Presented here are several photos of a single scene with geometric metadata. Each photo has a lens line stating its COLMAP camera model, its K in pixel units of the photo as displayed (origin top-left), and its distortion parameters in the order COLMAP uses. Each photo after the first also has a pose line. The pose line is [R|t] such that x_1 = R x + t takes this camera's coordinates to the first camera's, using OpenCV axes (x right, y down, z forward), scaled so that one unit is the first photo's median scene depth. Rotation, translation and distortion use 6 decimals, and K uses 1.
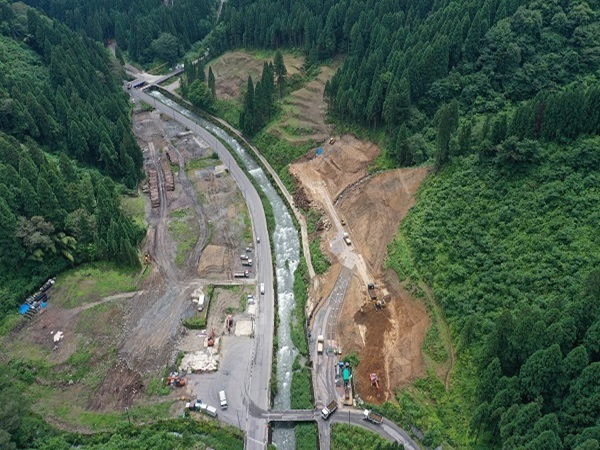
lens RADIAL K [[524.4, 0, 312.2], [0, 524.4, 162.3], [0, 0, 1]] dist [-0.007335, 0.008363]
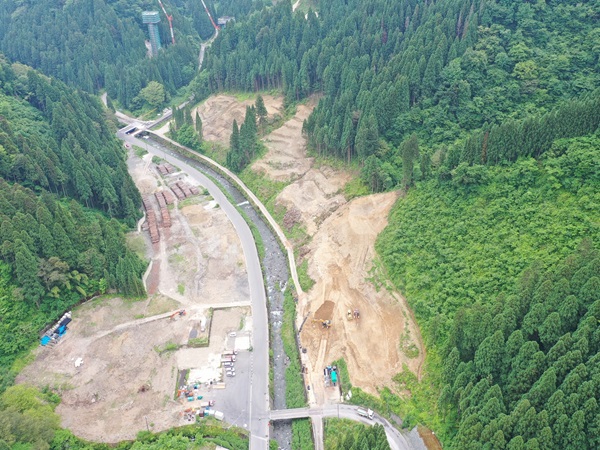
lens RADIAL K [[524.4, 0, 315.8], [0, 524.4, 159.3], [0, 0, 1]] dist [-0.007335, 0.008363]
pose [[0.997554, -0.057363, 0.039950, 0.003917], [0.059732, 0.996356, -0.060877, -0.002591], [-0.036312, 0.063115, 0.997345, -0.118784]]
